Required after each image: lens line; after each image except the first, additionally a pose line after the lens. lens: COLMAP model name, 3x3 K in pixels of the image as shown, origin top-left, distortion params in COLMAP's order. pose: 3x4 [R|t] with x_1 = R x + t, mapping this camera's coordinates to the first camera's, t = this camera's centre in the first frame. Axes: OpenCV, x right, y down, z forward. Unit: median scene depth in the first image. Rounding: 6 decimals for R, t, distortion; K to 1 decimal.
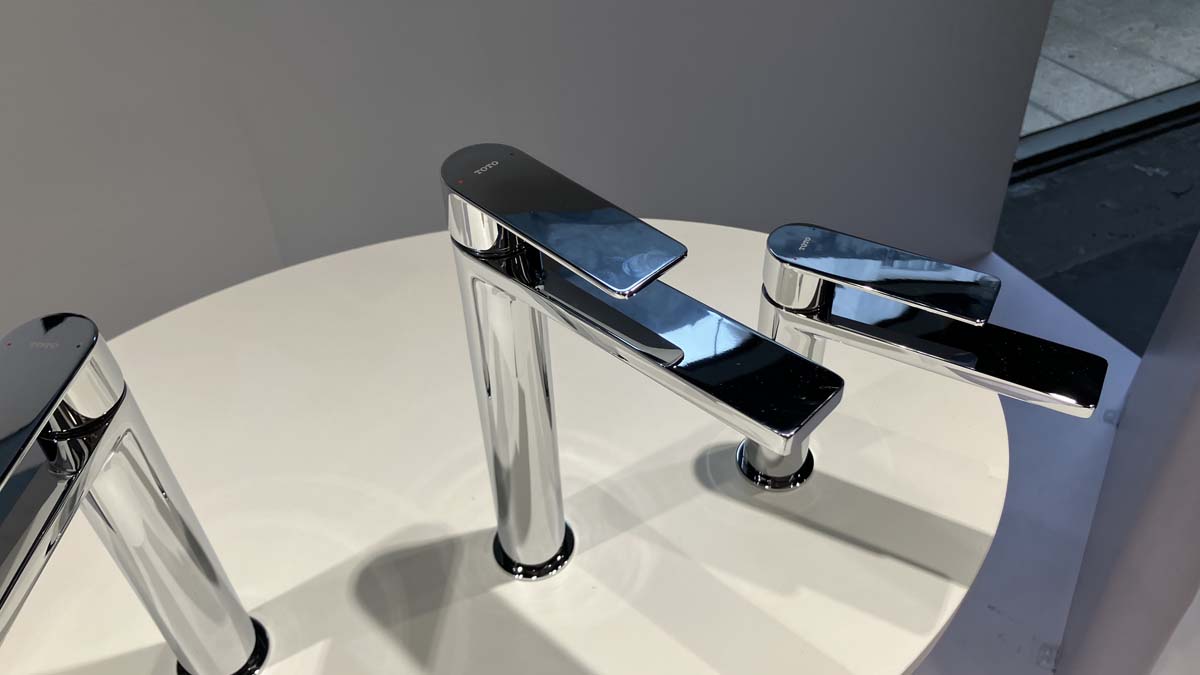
lens RADIAL K [[1009.3, 0, 596.0], [0, 1009.3, 336.4], [0, 0, 1]] dist [-0.010617, -0.004103]
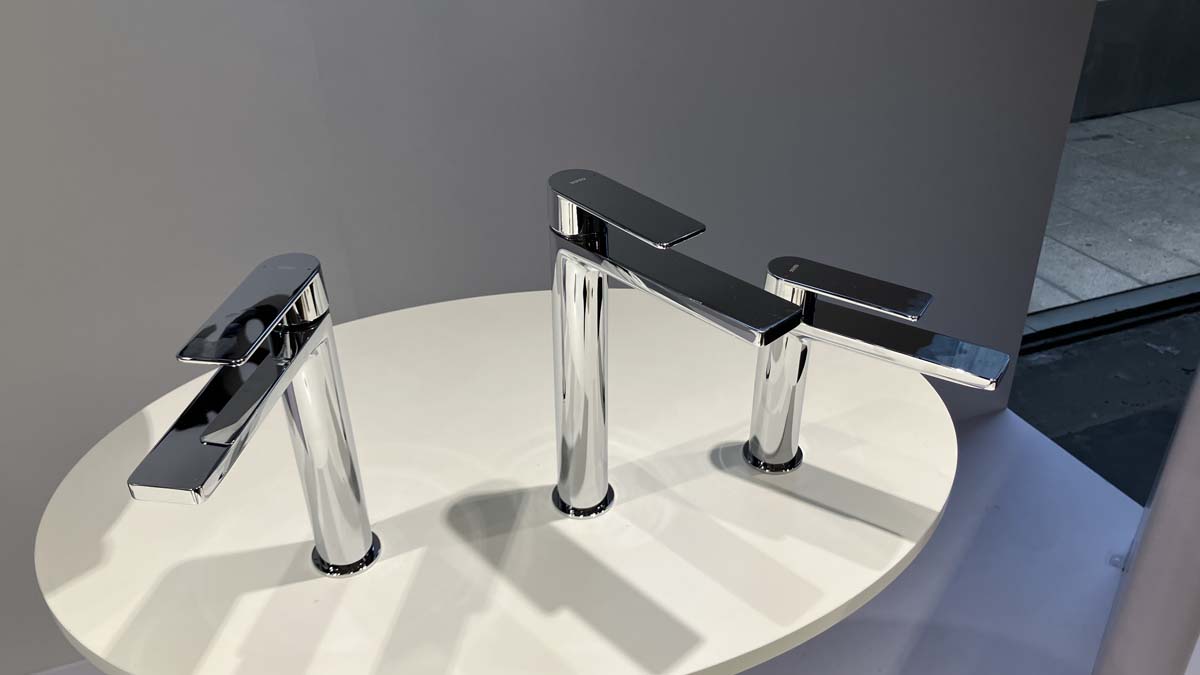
lens RADIAL K [[1009.3, 0, 596.0], [0, 1009.3, 336.4], [0, 0, 1]] dist [-0.010617, -0.004103]
pose [[0.997146, 0.059097, -0.046986, 0.000994], [-0.066613, 0.981574, -0.179095, 0.059502], [0.035536, 0.181713, 0.982709, -0.081690]]
